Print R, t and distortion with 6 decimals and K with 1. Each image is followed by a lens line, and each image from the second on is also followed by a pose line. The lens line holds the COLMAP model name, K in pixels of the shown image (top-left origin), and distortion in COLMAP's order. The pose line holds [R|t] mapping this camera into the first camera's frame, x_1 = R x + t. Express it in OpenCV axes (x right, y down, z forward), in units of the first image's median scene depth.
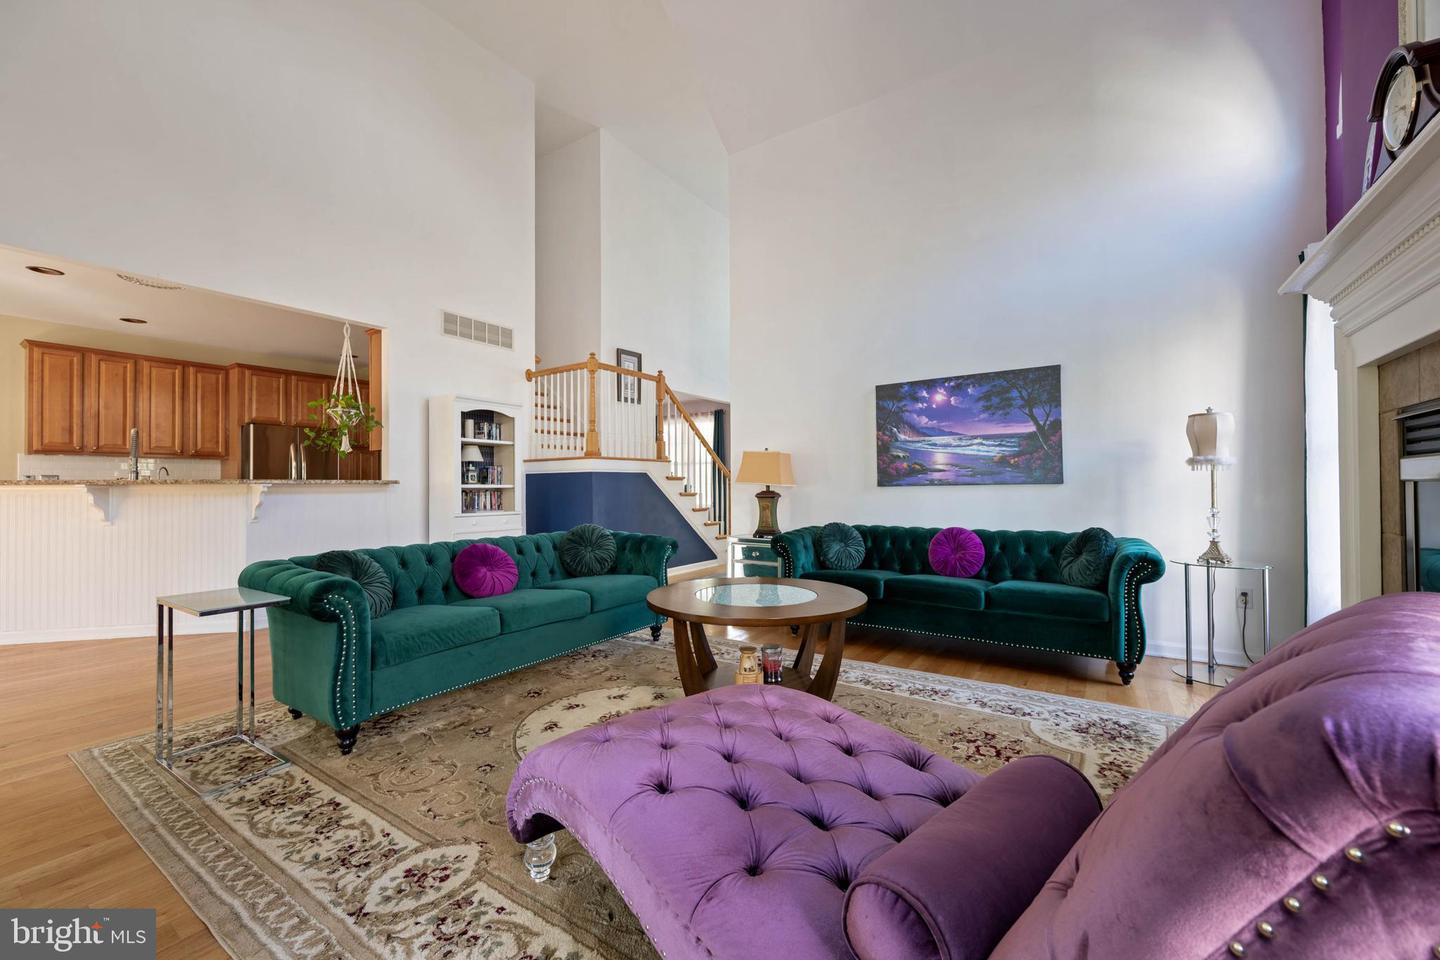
lens RADIAL K [[566.2, 0, 723.4], [0, 566.2, 481.7], [0, 0, 1]] dist [0.000637, 0.000019]
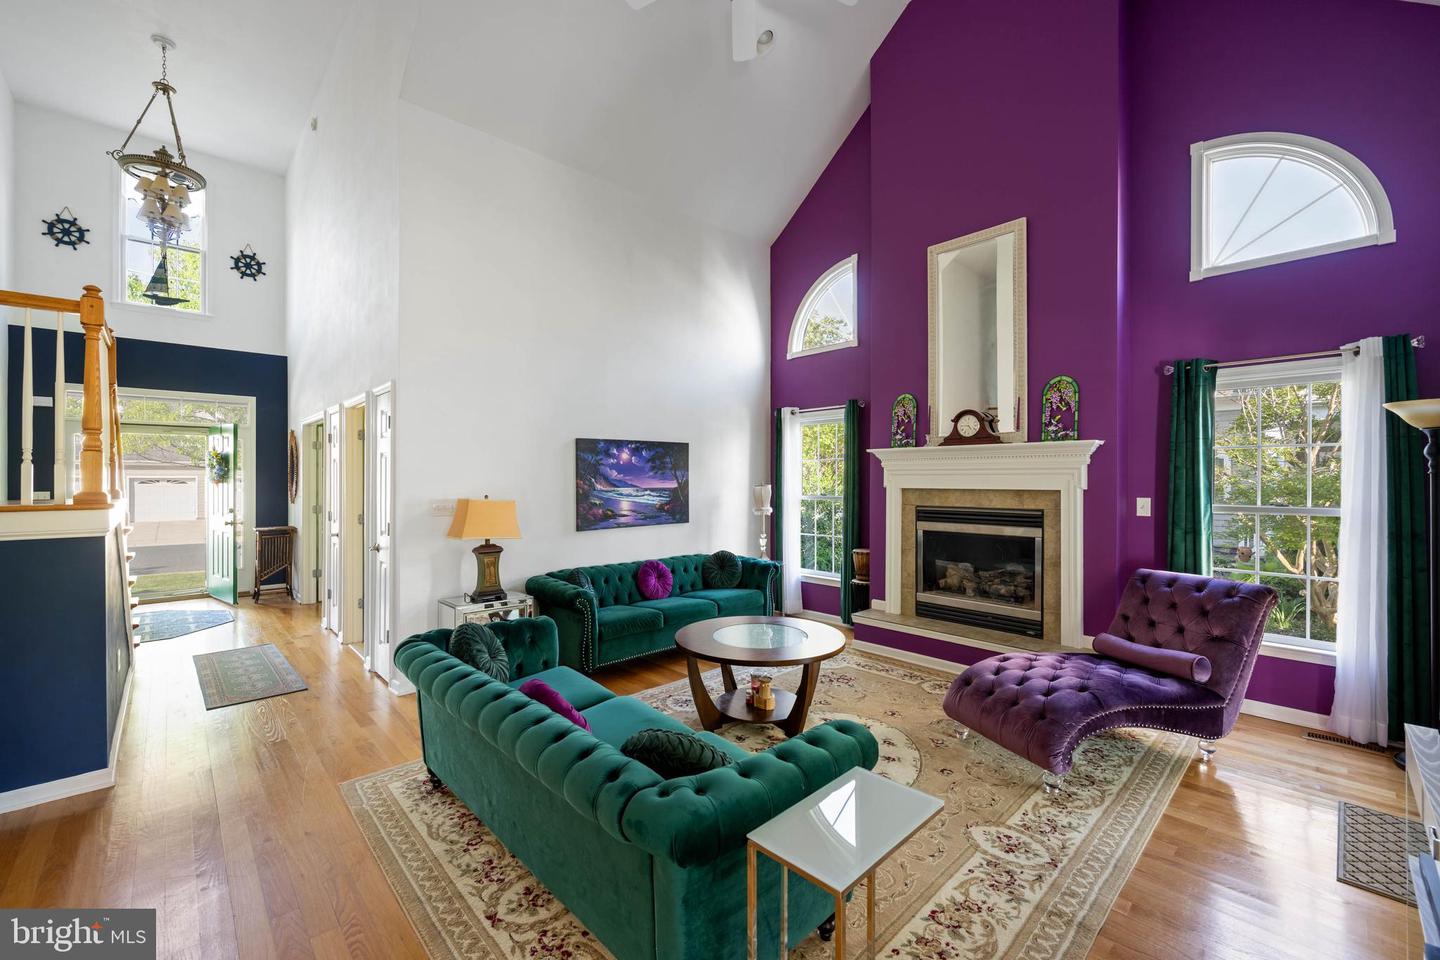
lens RADIAL K [[585.9, 0, 720.7], [0, 585.9, 486.5], [0, 0, 1]] dist [-0.004210, -0.000535]
pose [[0.230895, -0.002095, 0.972977, -0.812276], [-0.010113, 0.999938, 0.004553, -0.091816], [-0.972926, -0.010891, 0.230859, 0.514519]]
